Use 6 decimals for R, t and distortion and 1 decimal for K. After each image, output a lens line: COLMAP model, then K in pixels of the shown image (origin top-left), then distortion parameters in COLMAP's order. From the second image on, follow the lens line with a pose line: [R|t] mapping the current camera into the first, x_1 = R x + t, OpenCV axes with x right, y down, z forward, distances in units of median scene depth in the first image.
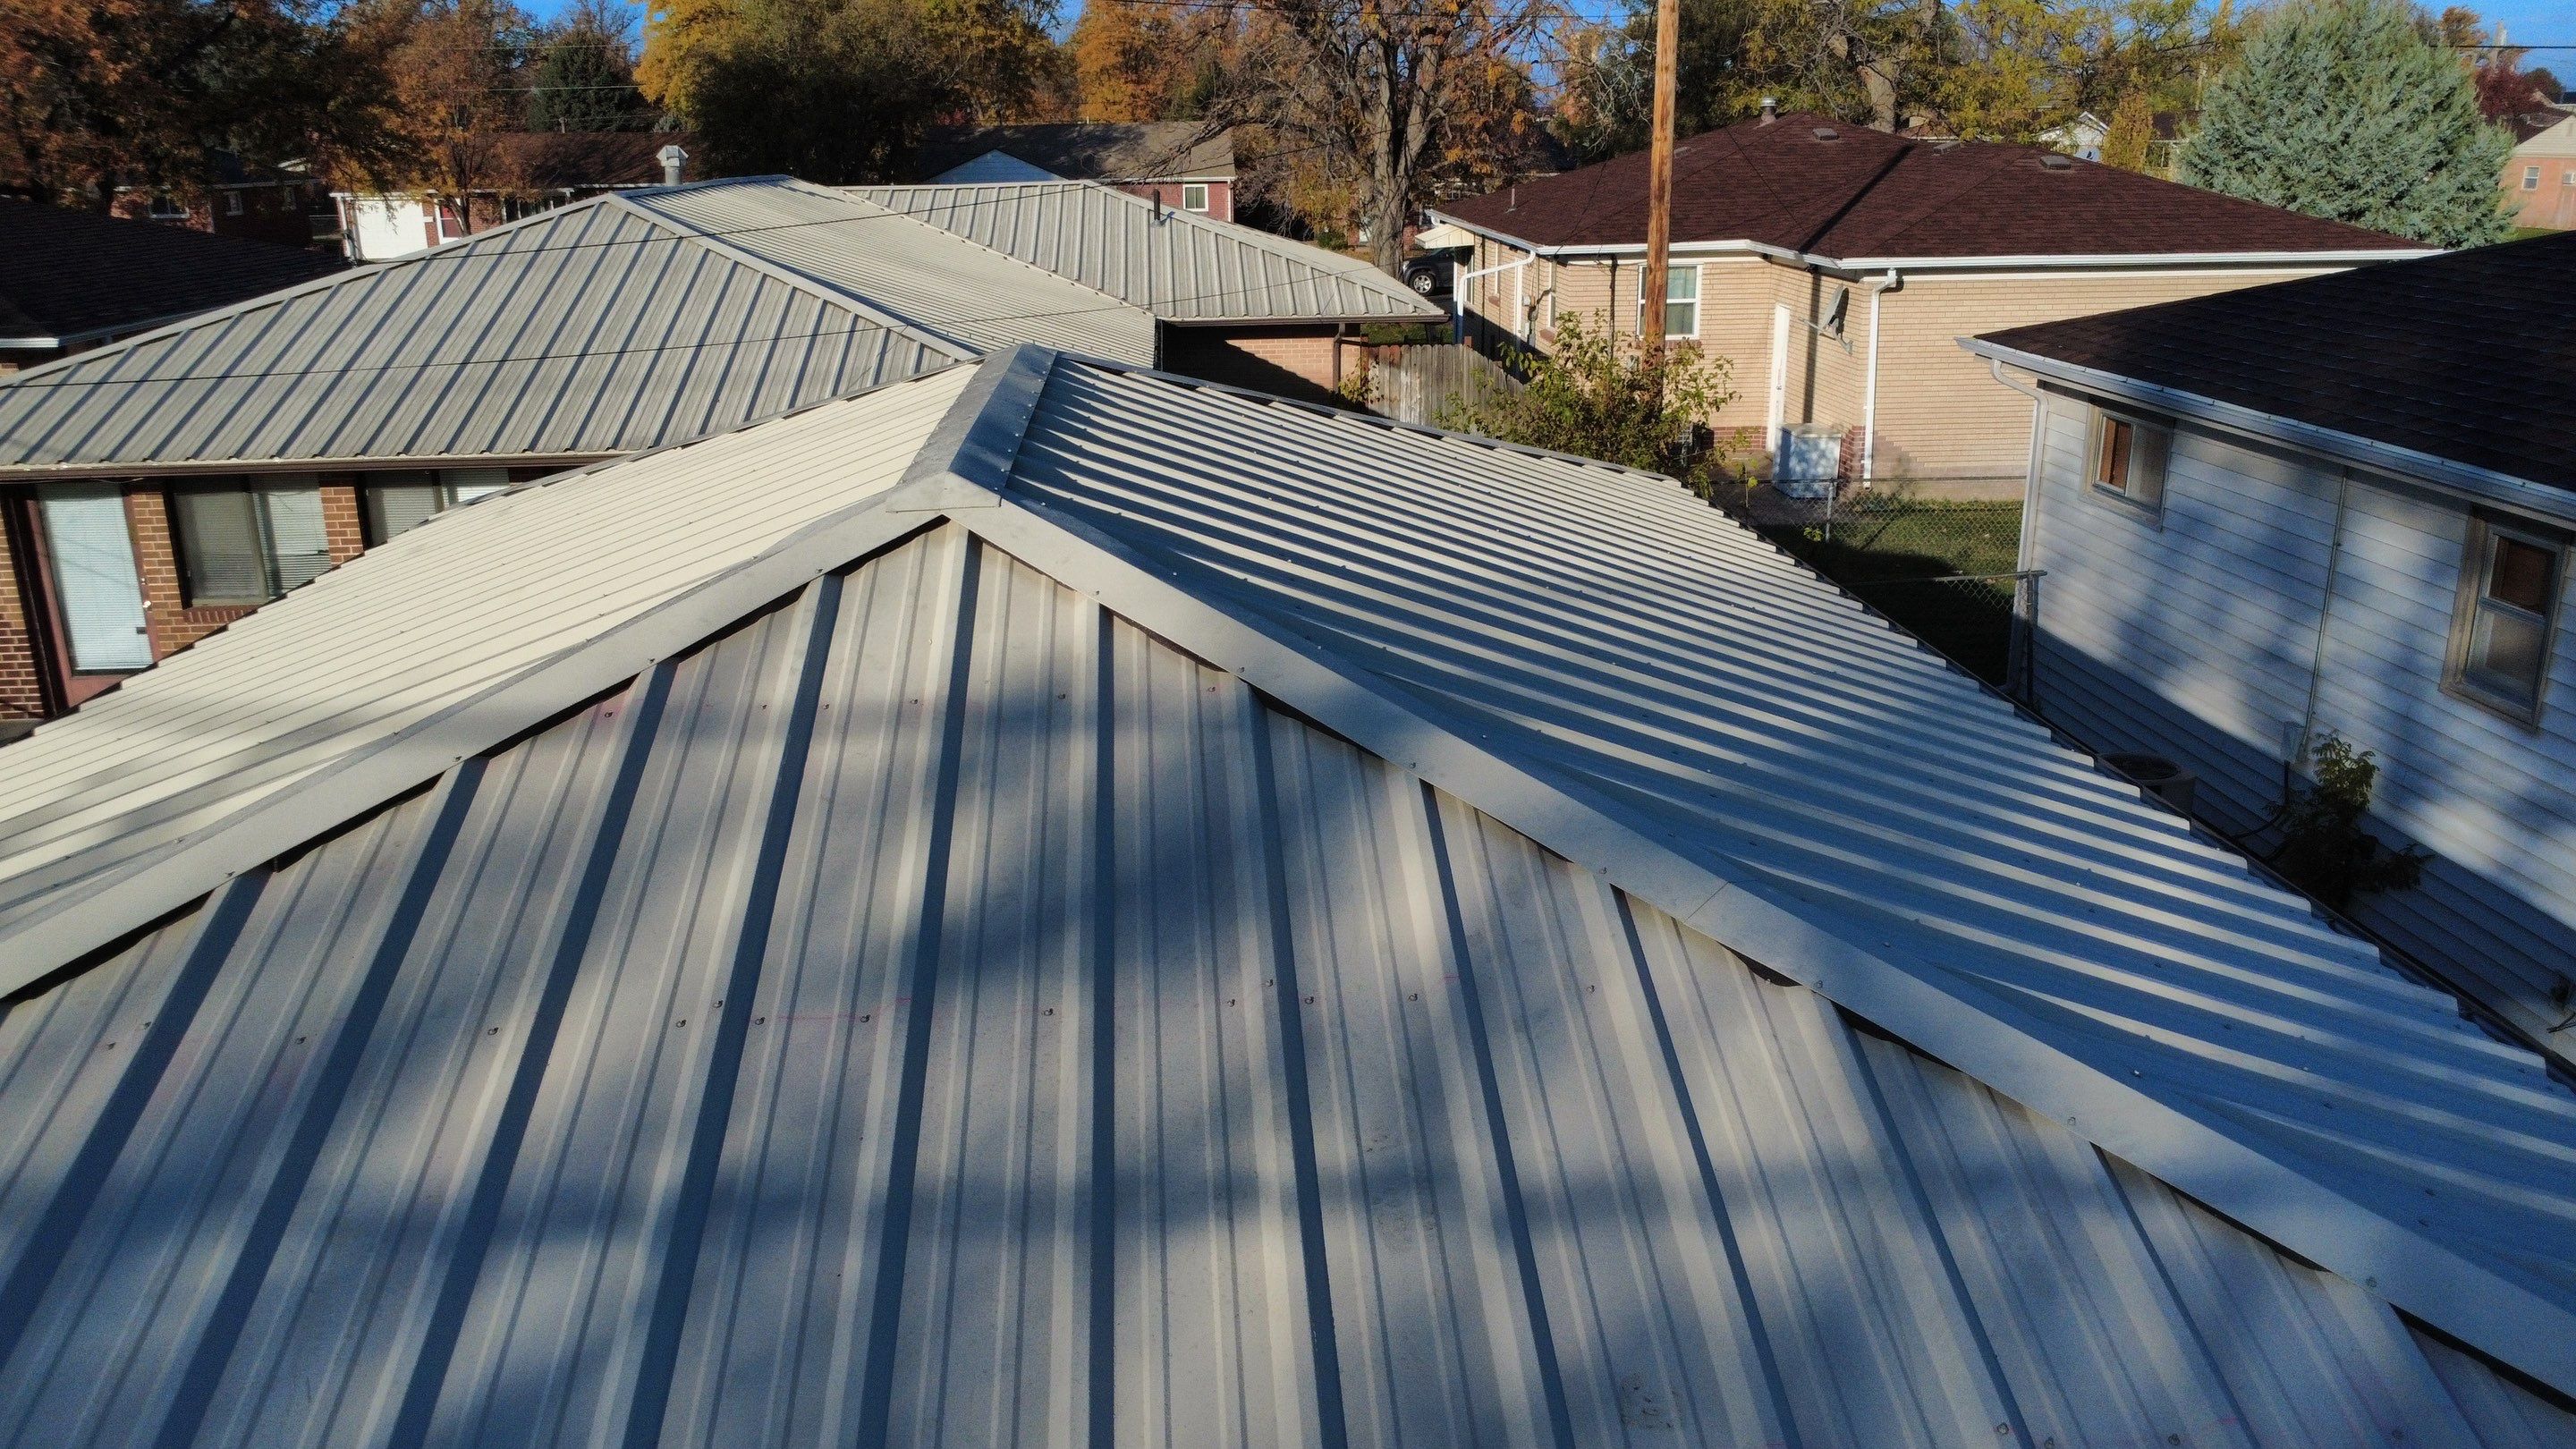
lens RADIAL K [[1954.8, 0, 1300.9], [0, 1954.8, 732.1], [0, 0, 1]] dist [0.007002, -0.012068]
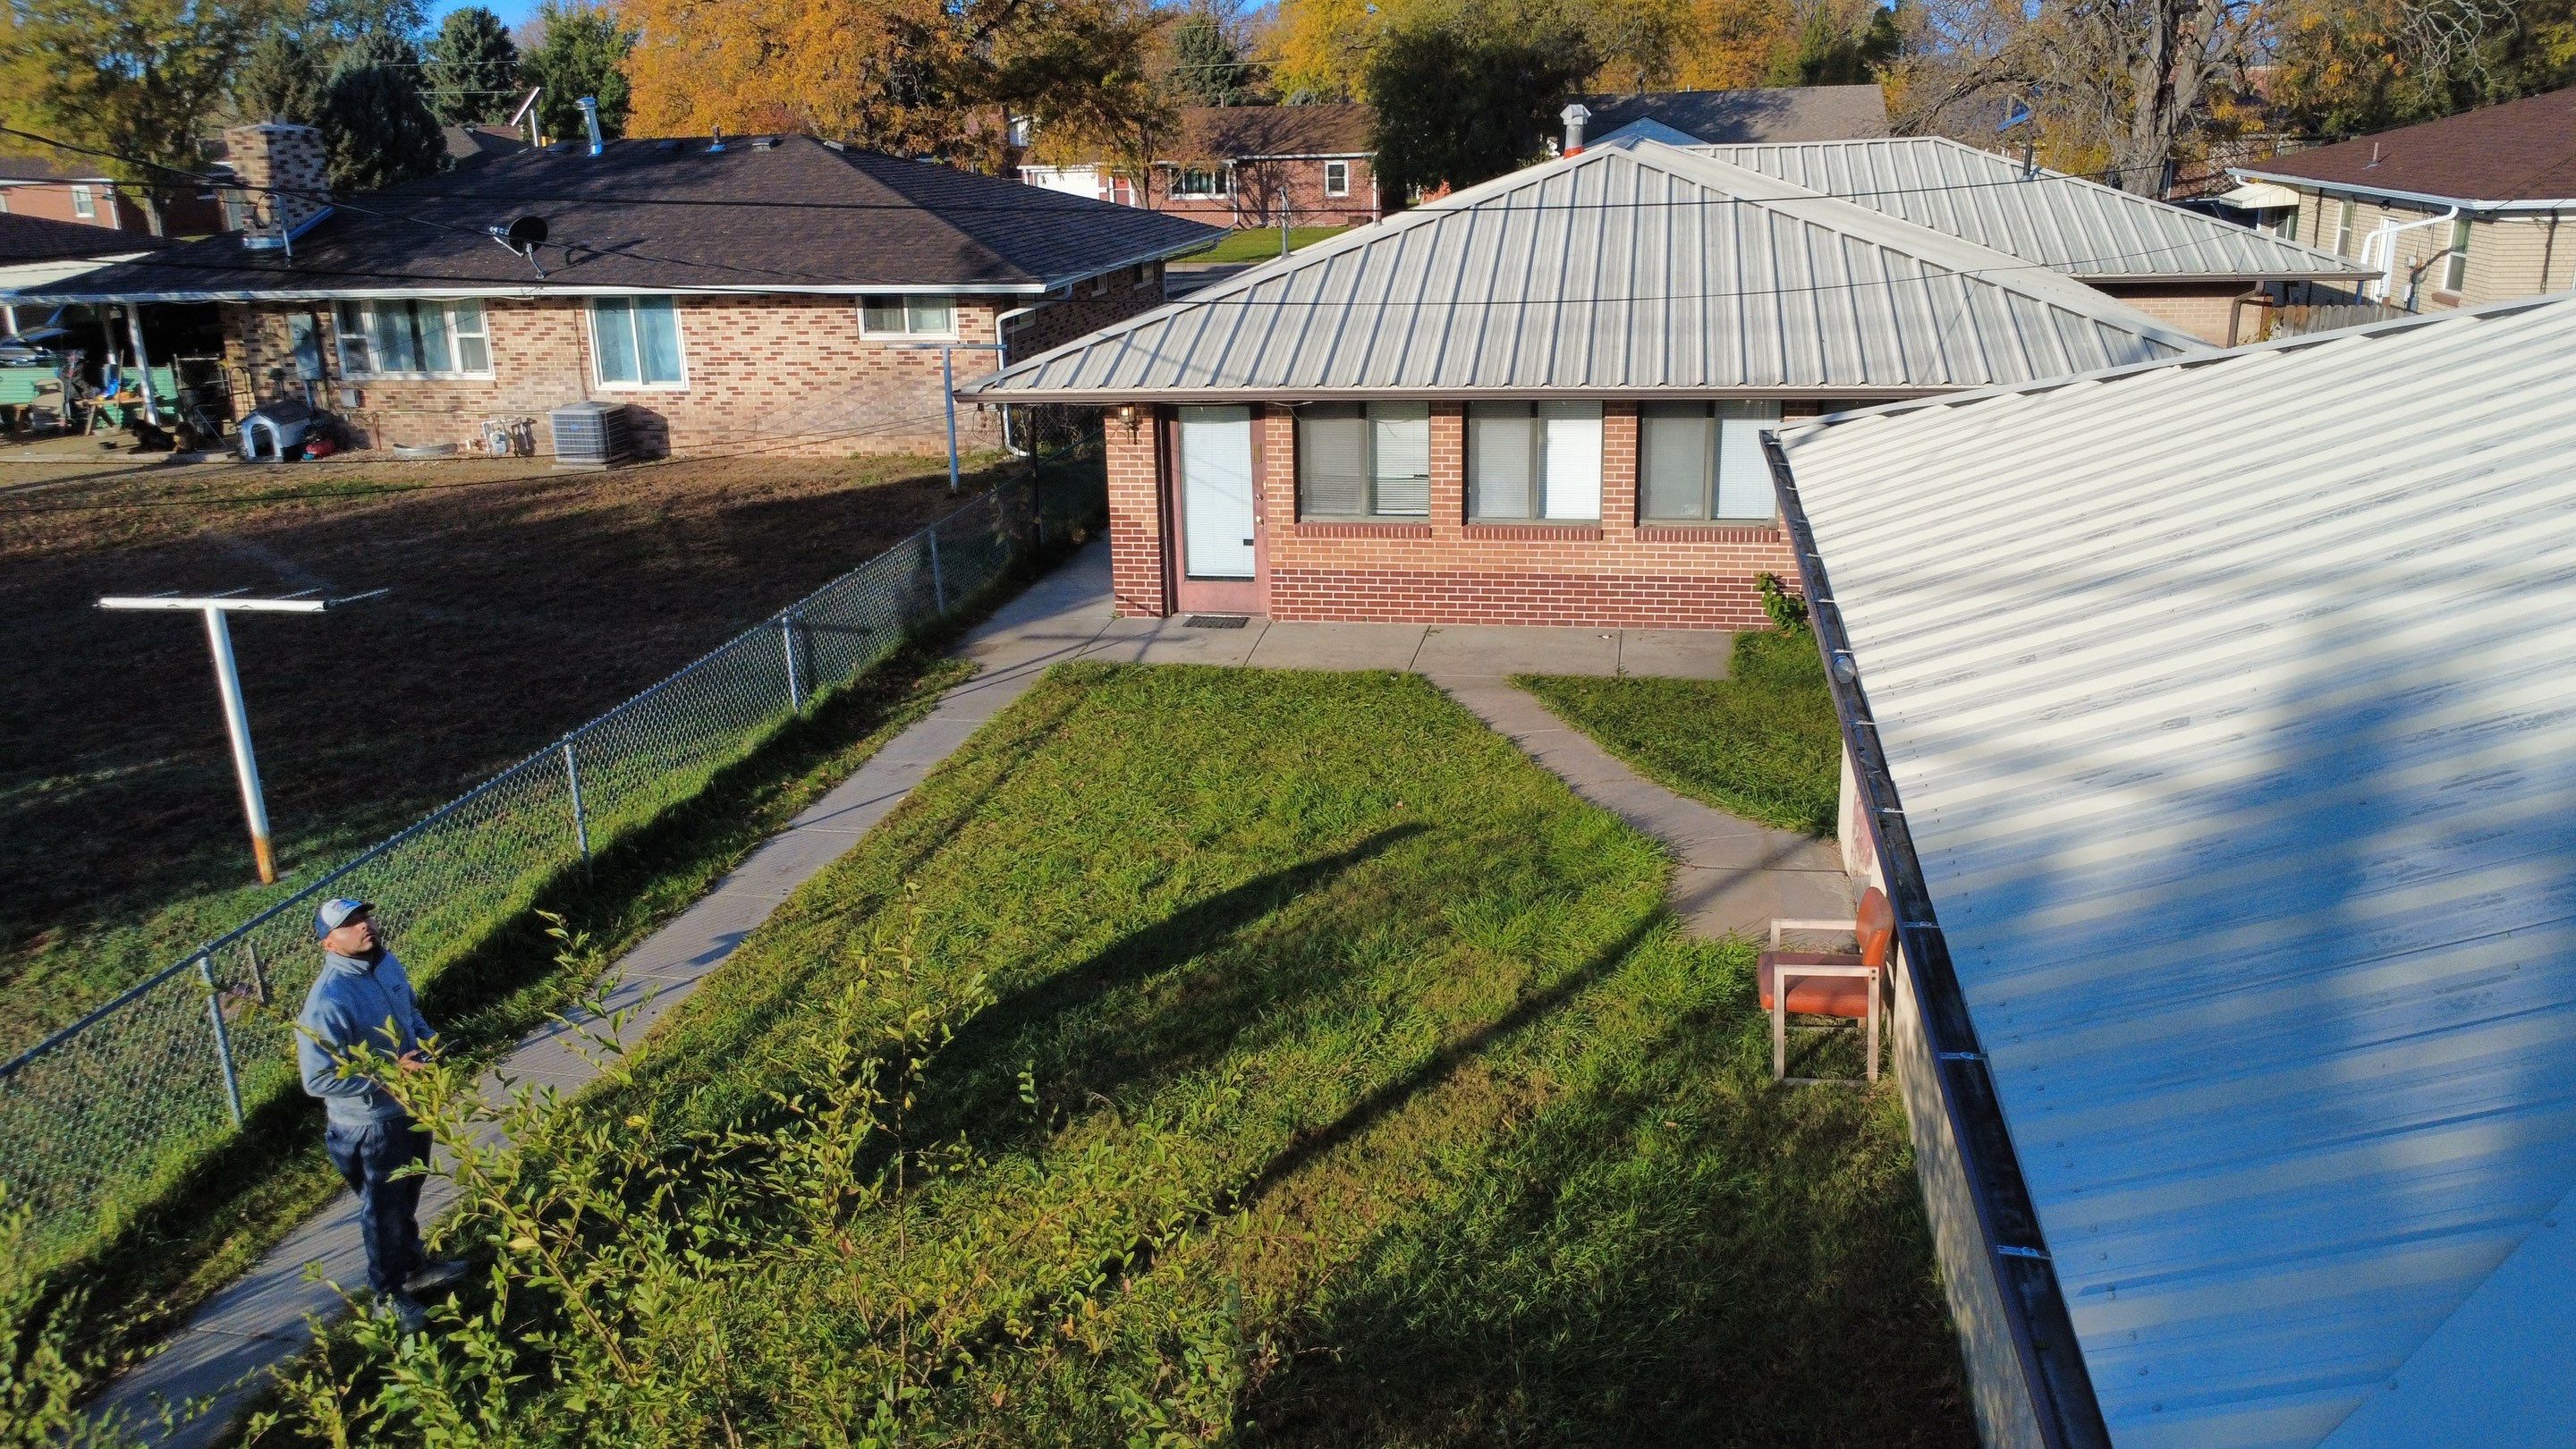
lens RADIAL K [[1954.8, 0, 1280.7], [0, 1954.8, 722.9], [0, 0, 1]] dist [0.007002, -0.012068]
pose [[0.966435, 0.063552, -0.248926, -0.174177], [-0.061635, 0.997978, 0.015498, 0.018818], [0.249407, 0.000365, 0.968399, -0.039071]]
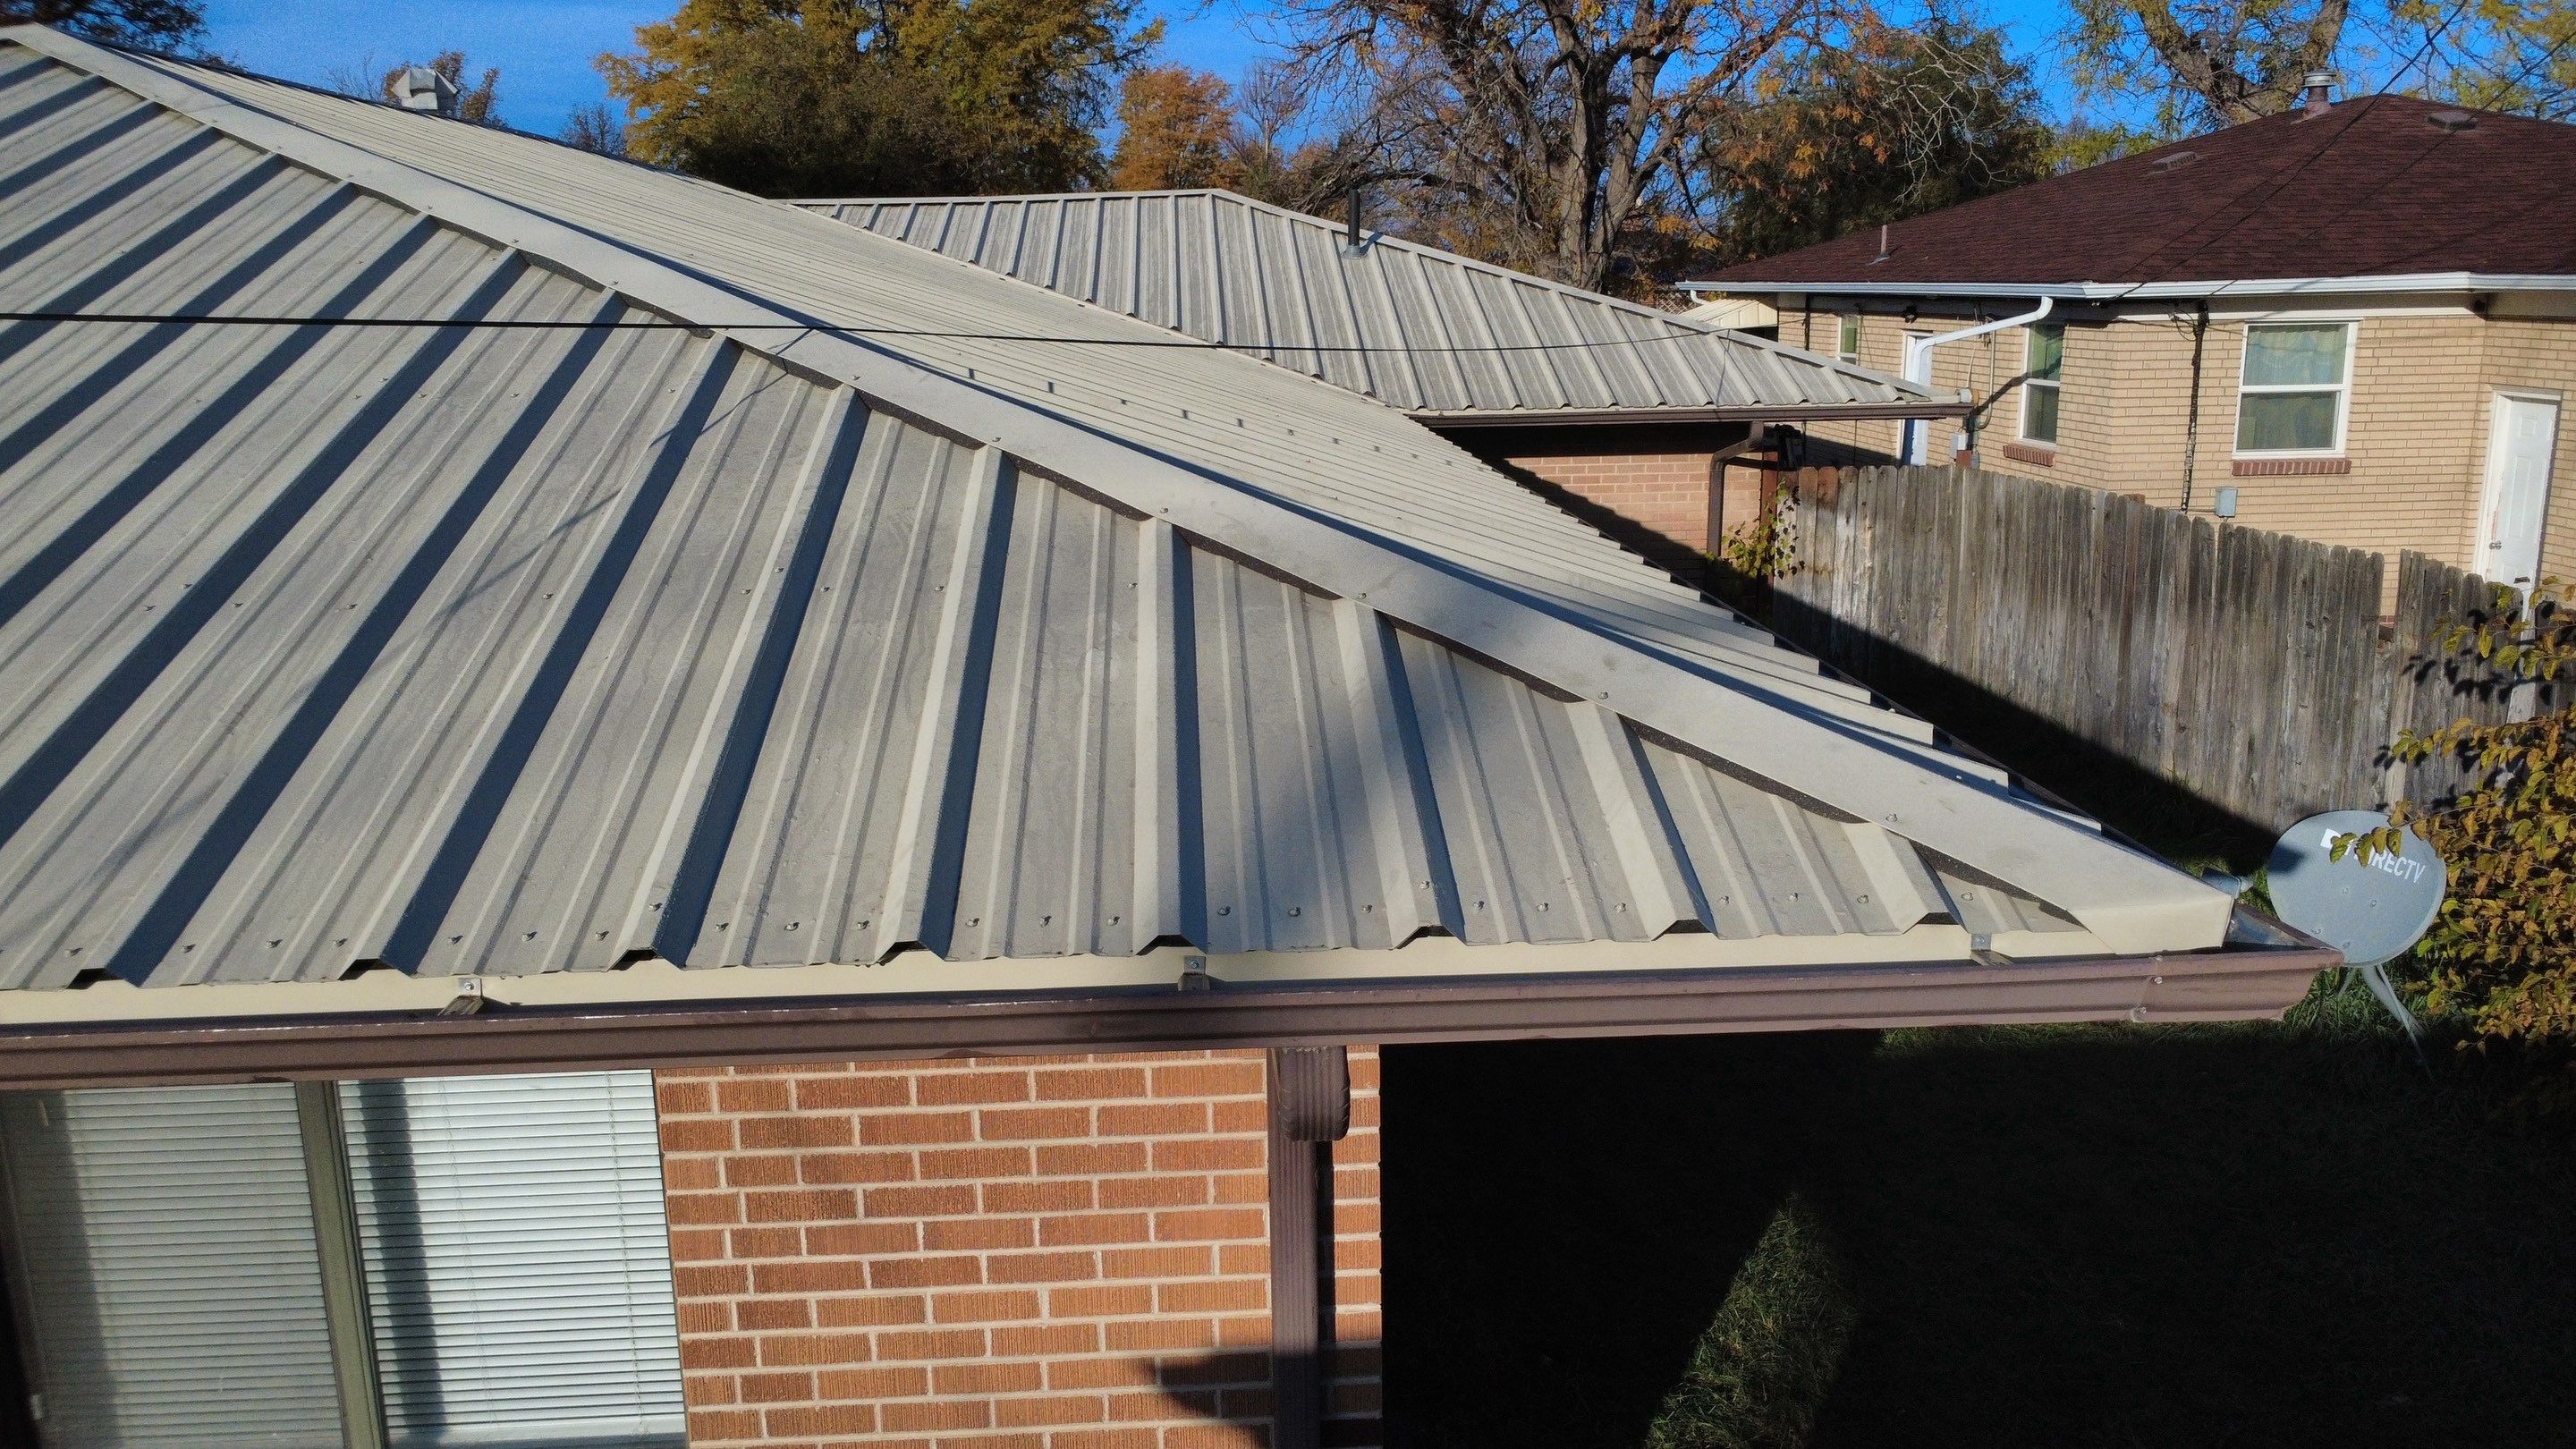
lens RADIAL K [[1954.8, 0, 1282.9], [0, 1954.8, 729.1], [0, 0, 1]] dist [0.007002, -0.012068]
pose [[0.999830, -0.000309, -0.018462, -0.084129], [-0.001088, 0.997137, -0.075603, -0.085143], [0.018432, 0.075611, 0.996967, 0.463785]]
